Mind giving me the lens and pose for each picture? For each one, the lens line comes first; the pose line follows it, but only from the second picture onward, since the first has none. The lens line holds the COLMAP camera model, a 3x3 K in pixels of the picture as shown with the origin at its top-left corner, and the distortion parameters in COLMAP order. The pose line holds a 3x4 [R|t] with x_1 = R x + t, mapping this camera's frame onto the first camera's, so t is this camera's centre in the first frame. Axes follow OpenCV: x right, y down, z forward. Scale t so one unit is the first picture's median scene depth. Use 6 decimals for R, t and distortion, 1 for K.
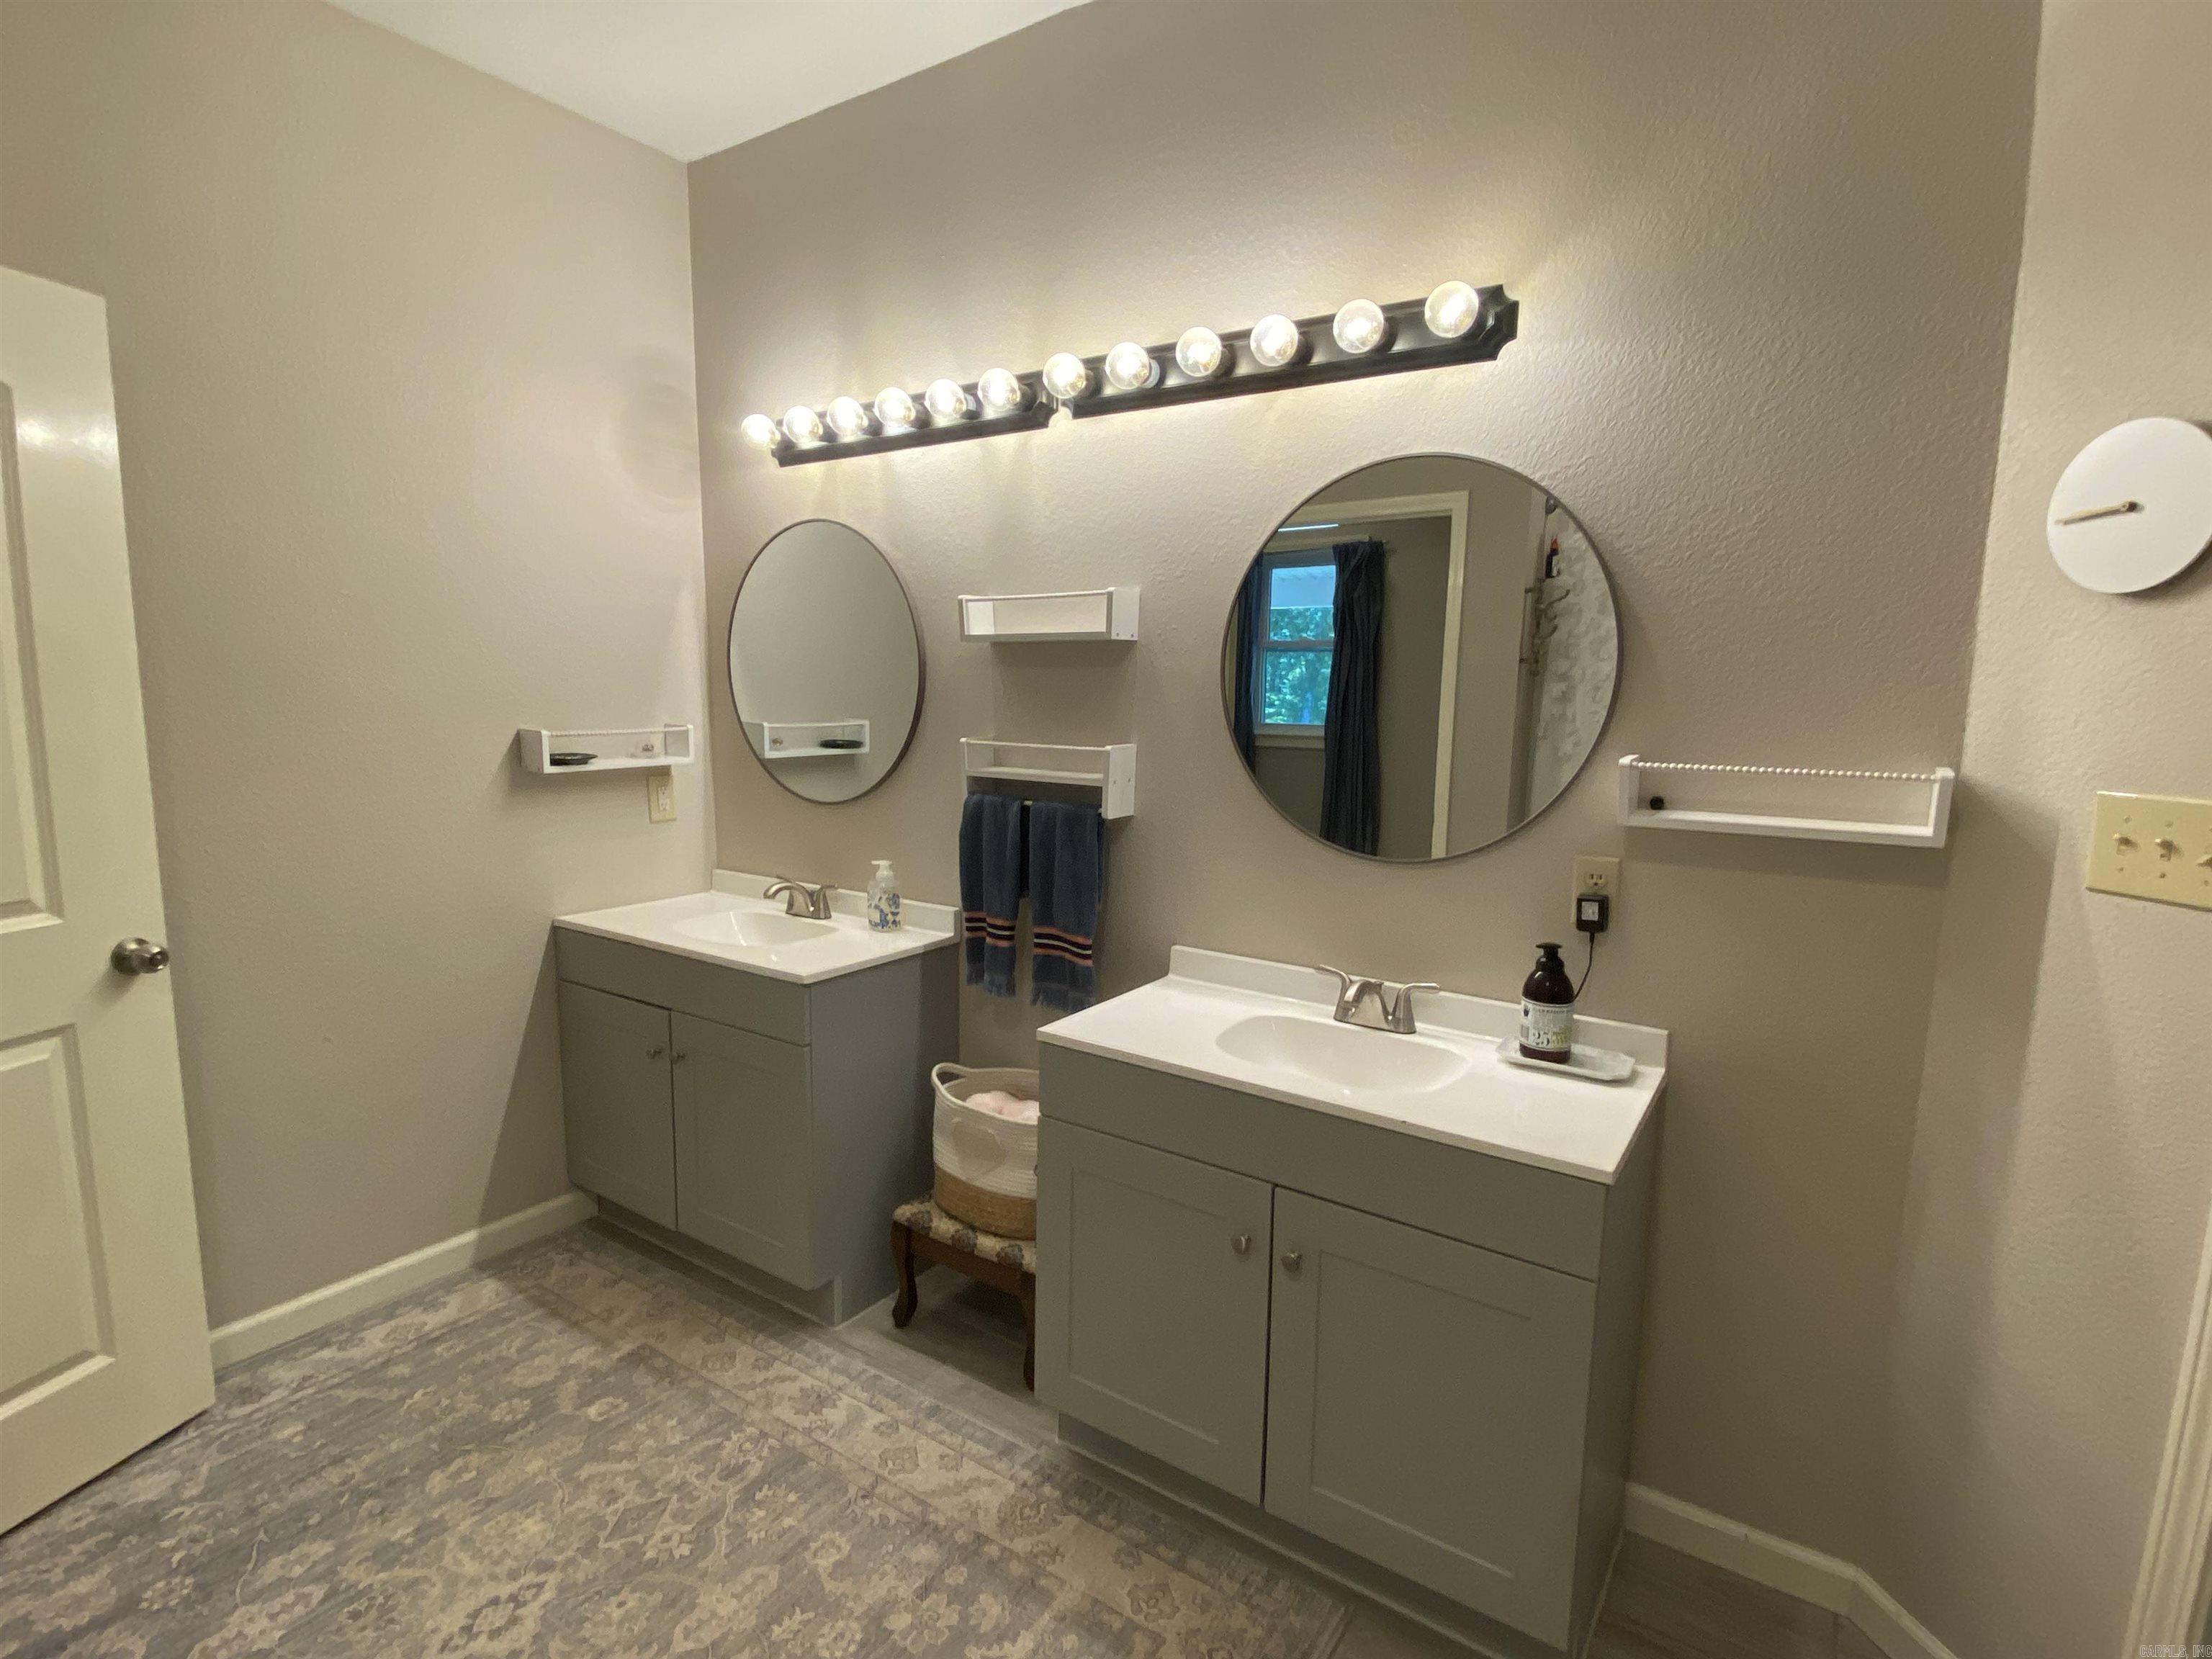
lens RADIAL K [[1103.5, 0, 1140.3], [0, 1103.5, 831.1], [0, 0, 1]] dist [0.025419, -0.017562]
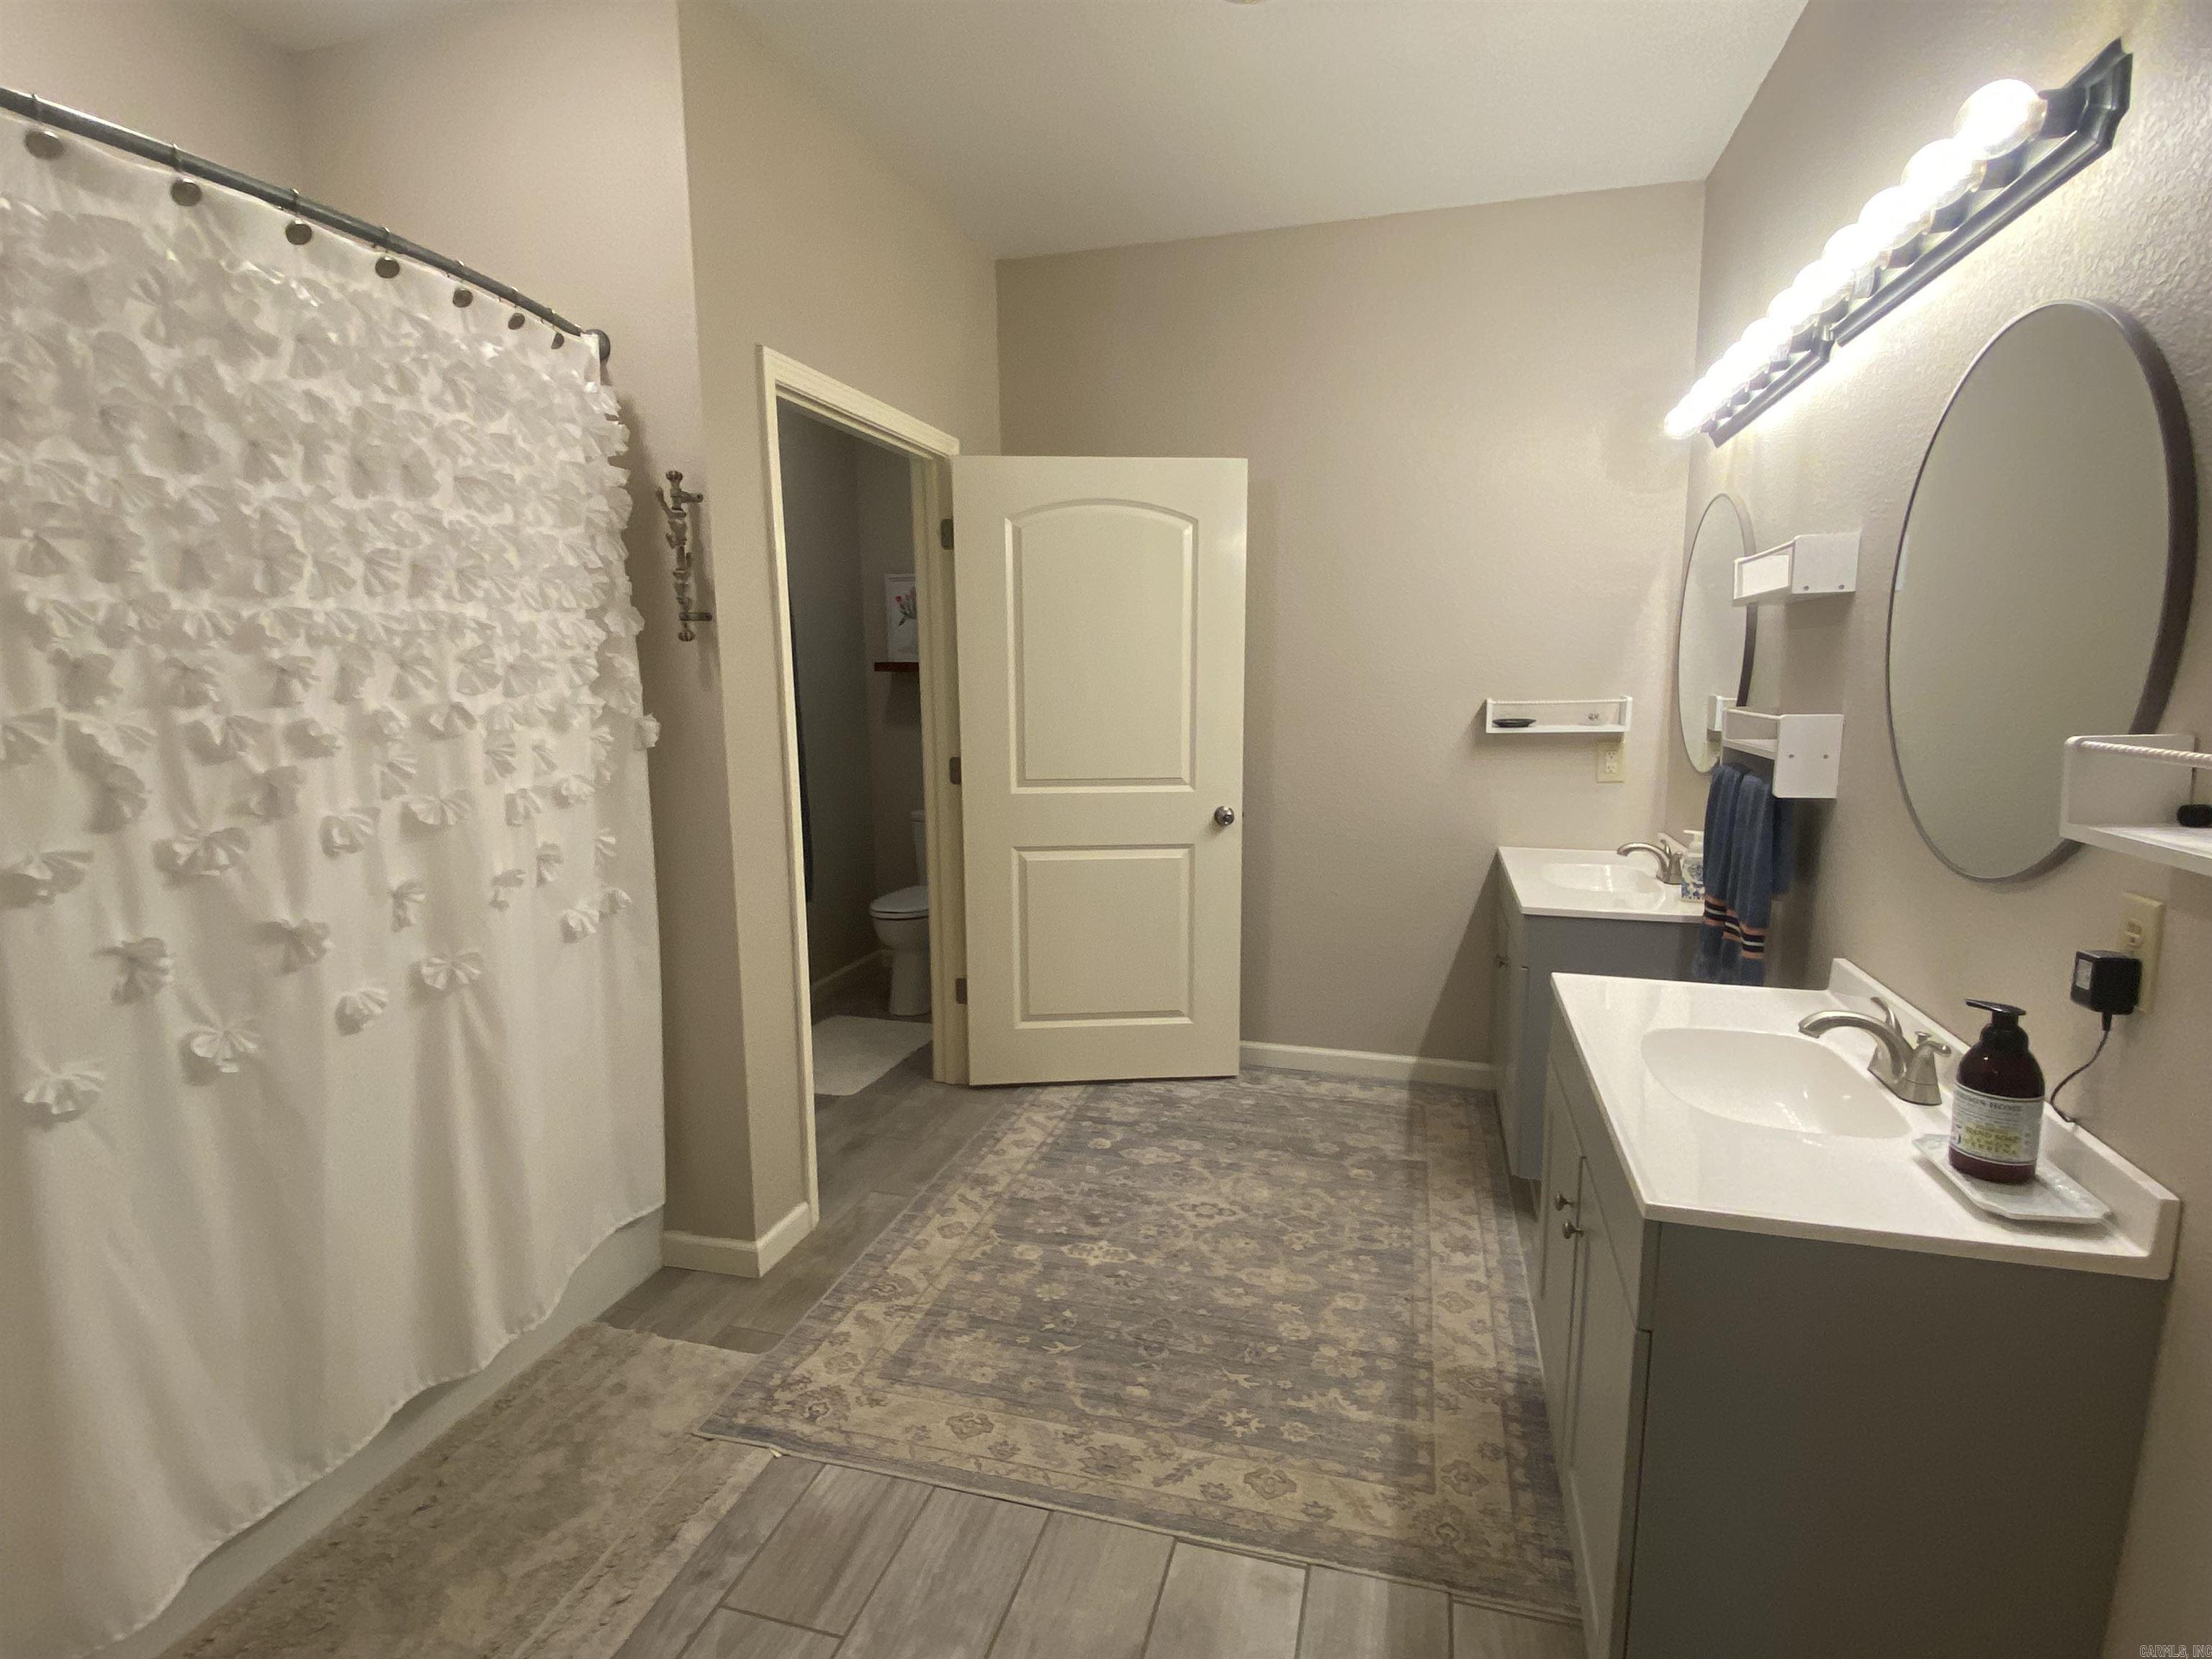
lens RADIAL K [[1097.5, 0, 1101.0], [0, 1097.5, 849.1], [0, 0, 1]] dist [0.068127, -0.054351]
pose [[0.302767, 0.135921, -0.943323, 0.754011], [-0.115666, 0.987702, 0.105192, -0.001164], [0.946020, 0.077261, 0.314765, 0.226284]]
